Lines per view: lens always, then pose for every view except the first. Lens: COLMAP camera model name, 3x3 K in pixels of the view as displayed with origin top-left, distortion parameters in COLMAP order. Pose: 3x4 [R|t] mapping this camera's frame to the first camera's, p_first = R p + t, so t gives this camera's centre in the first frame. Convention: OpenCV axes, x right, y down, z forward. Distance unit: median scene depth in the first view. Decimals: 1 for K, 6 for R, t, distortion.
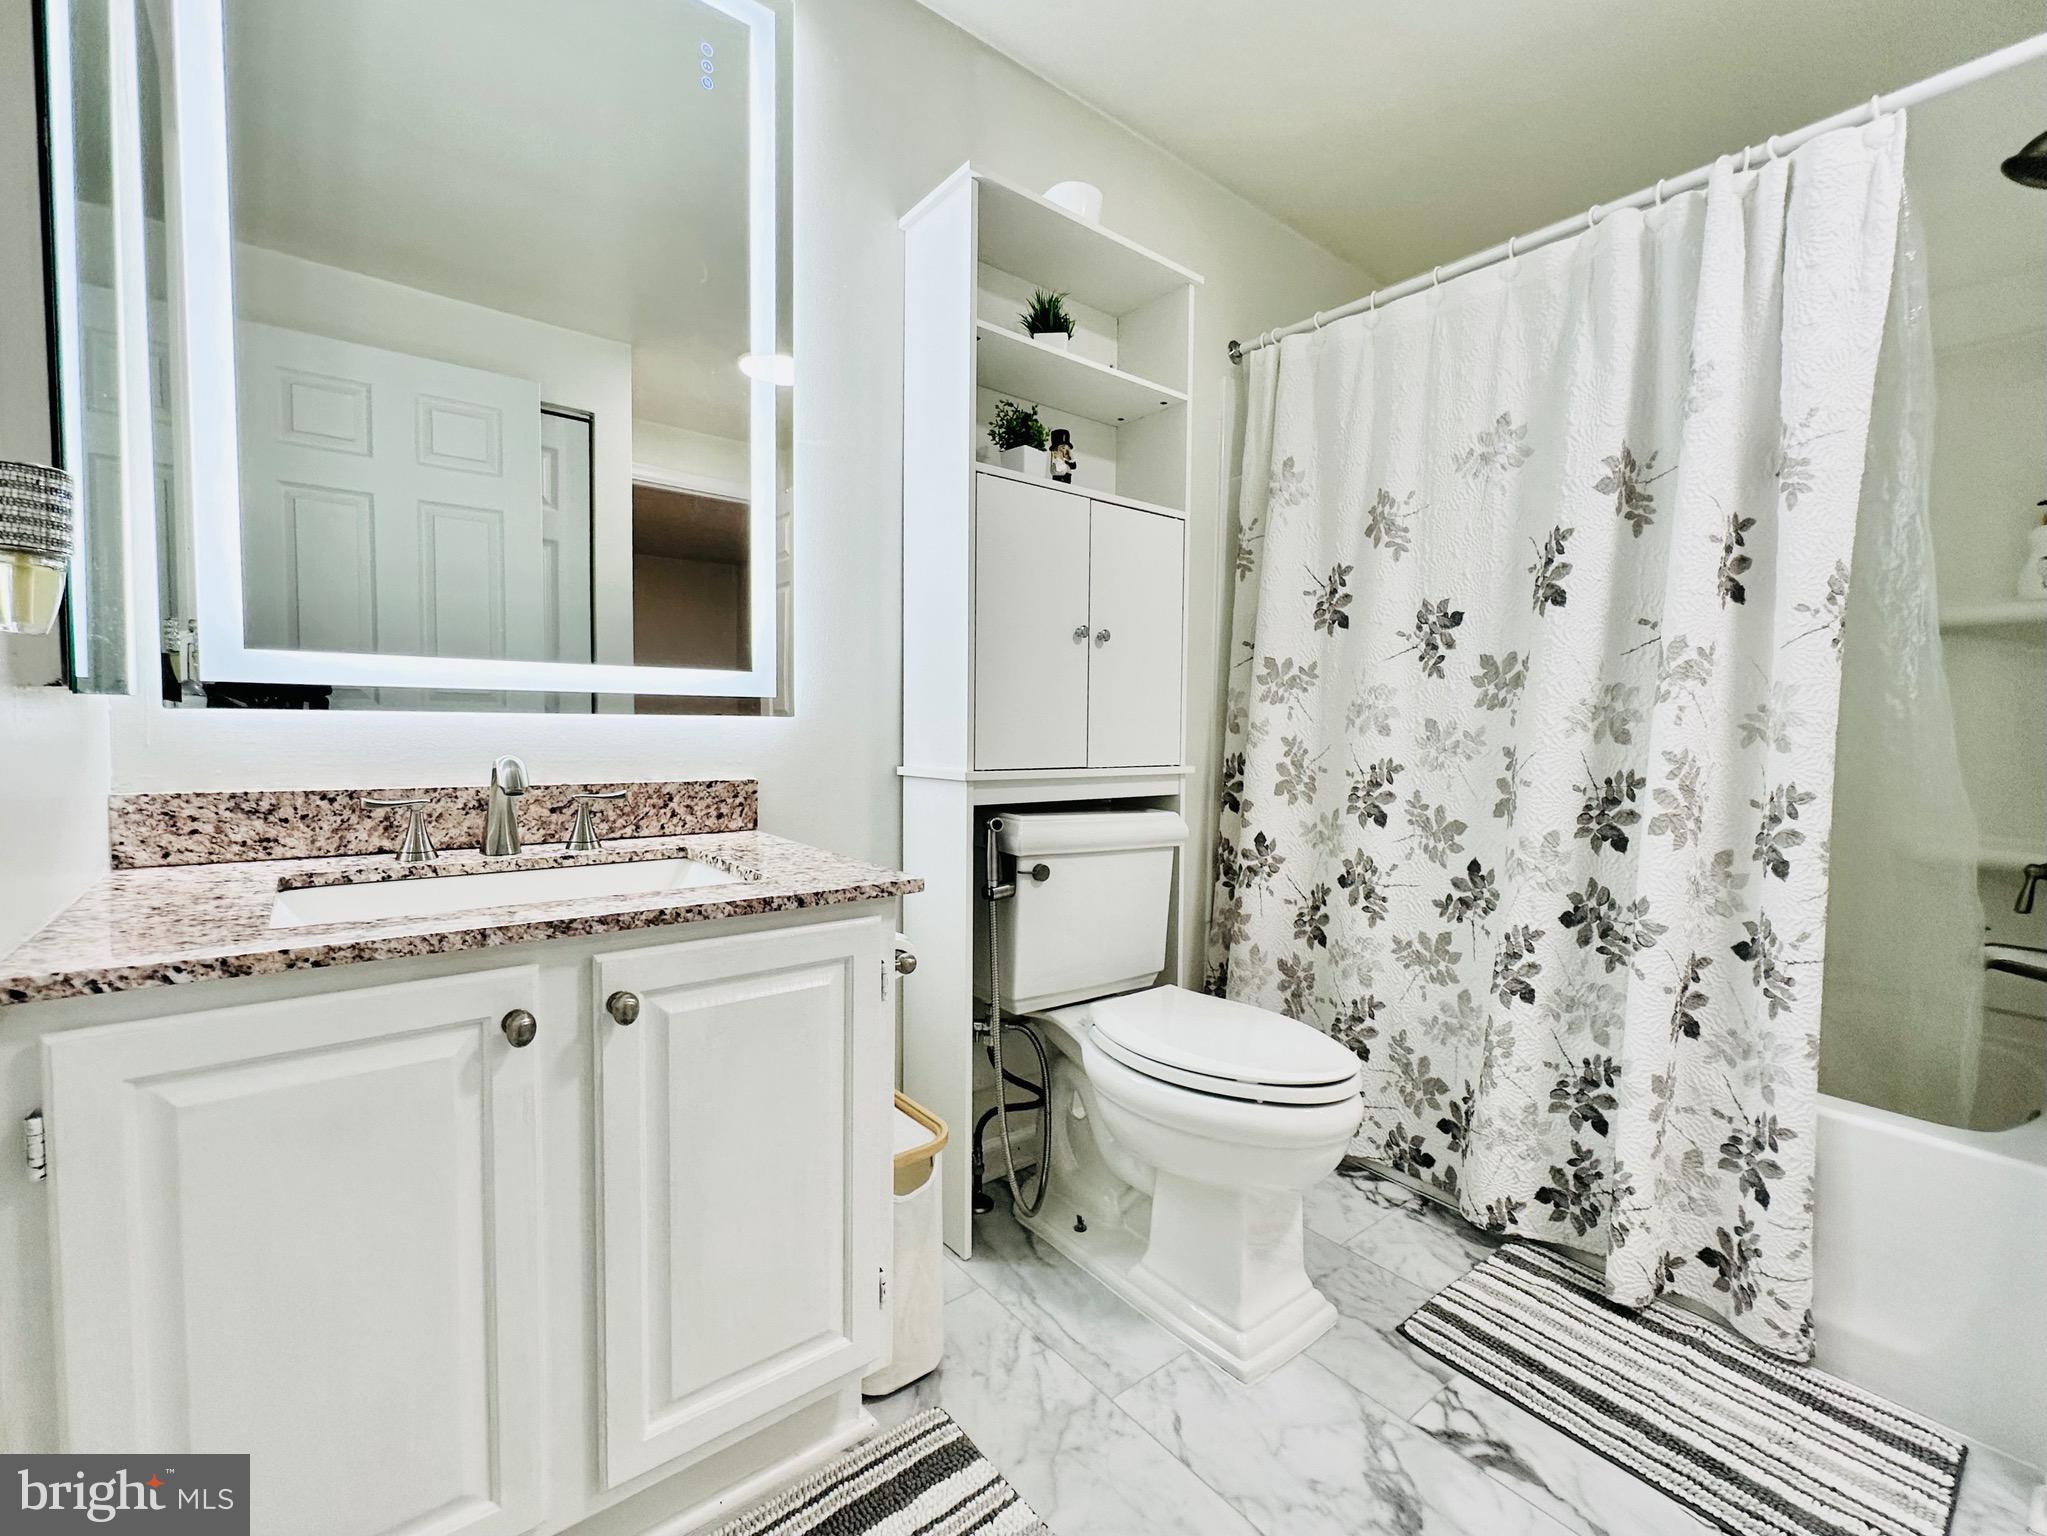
lens RADIAL K [[881.6, 0, 1028.2], [0, 881.6, 770.9], [0, 0, 1]] dist [-0.002345, -0.000175]
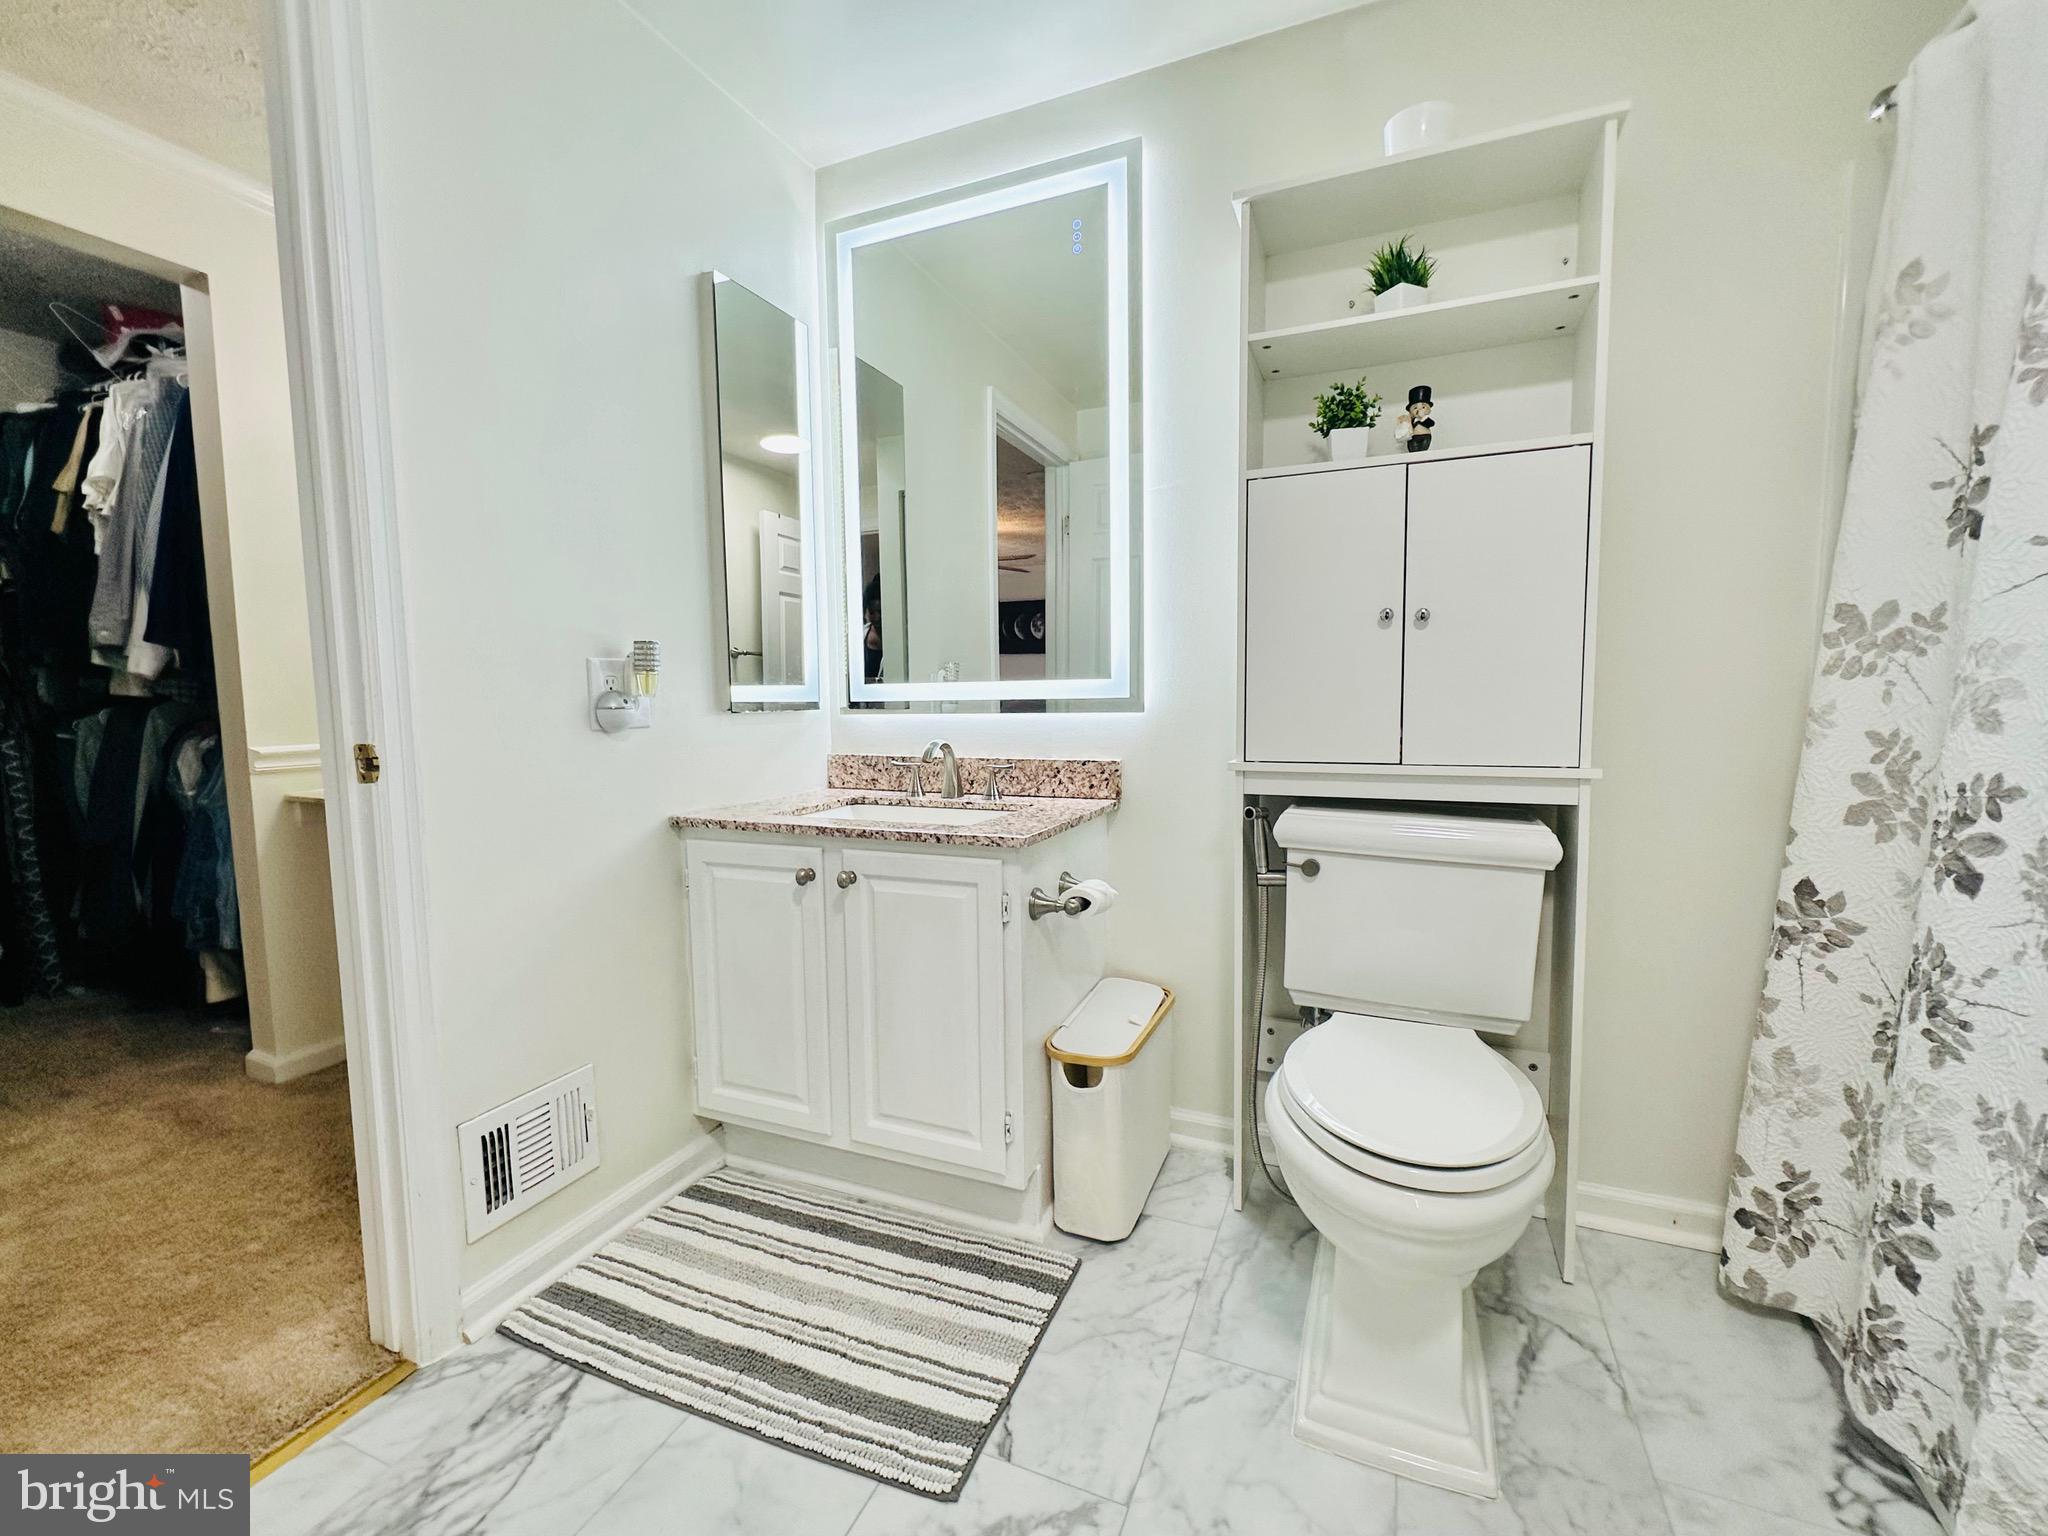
lens RADIAL K [[866.5, 0, 1024.0], [0, 866.5, 768.0], [0, 0, 1]] dist [-0.002376, -0.000047]
pose [[0.472218, 0.050020, -0.880061, 0.612935], [-0.028524, 0.998733, 0.041459, -0.023576], [0.881020, 0.005525, 0.473047, 0.220938]]
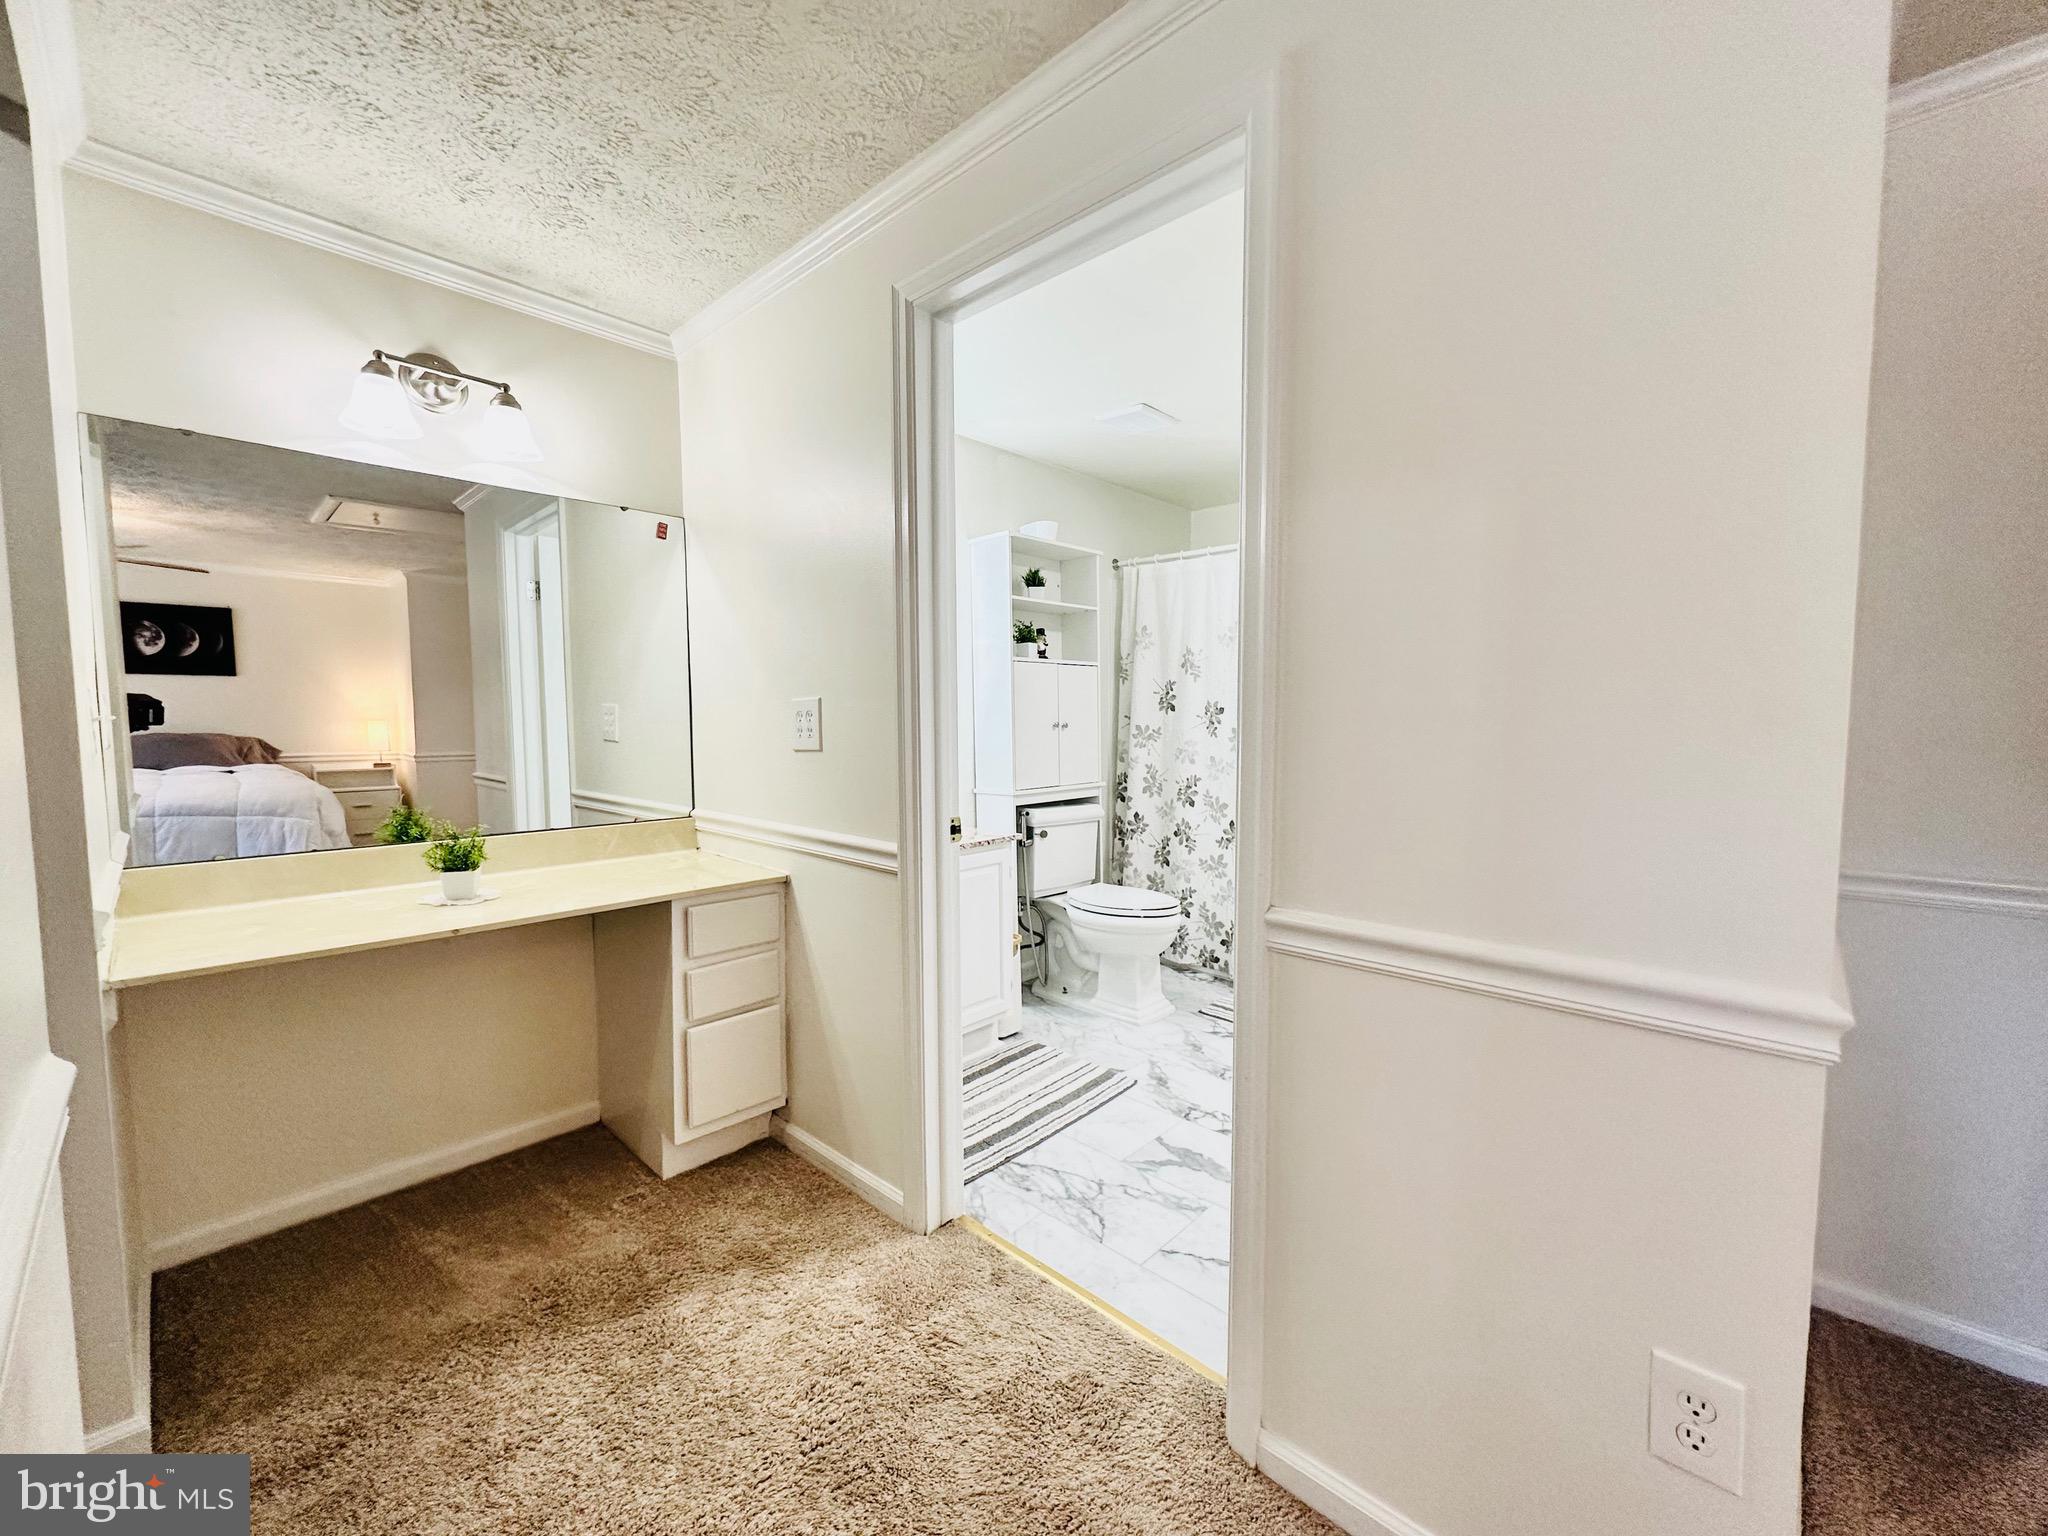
lens RADIAL K [[817.5, 0, 1026.2], [0, 817.5, 771.3], [0, 0, 1]] dist [-0.002405, 0.000790]
pose [[0.990030, -0.035350, 0.136351, -0.266186], [0.033615, 0.999322, 0.015013, -0.067199], [-0.136789, -0.010280, 0.990547, -0.914198]]
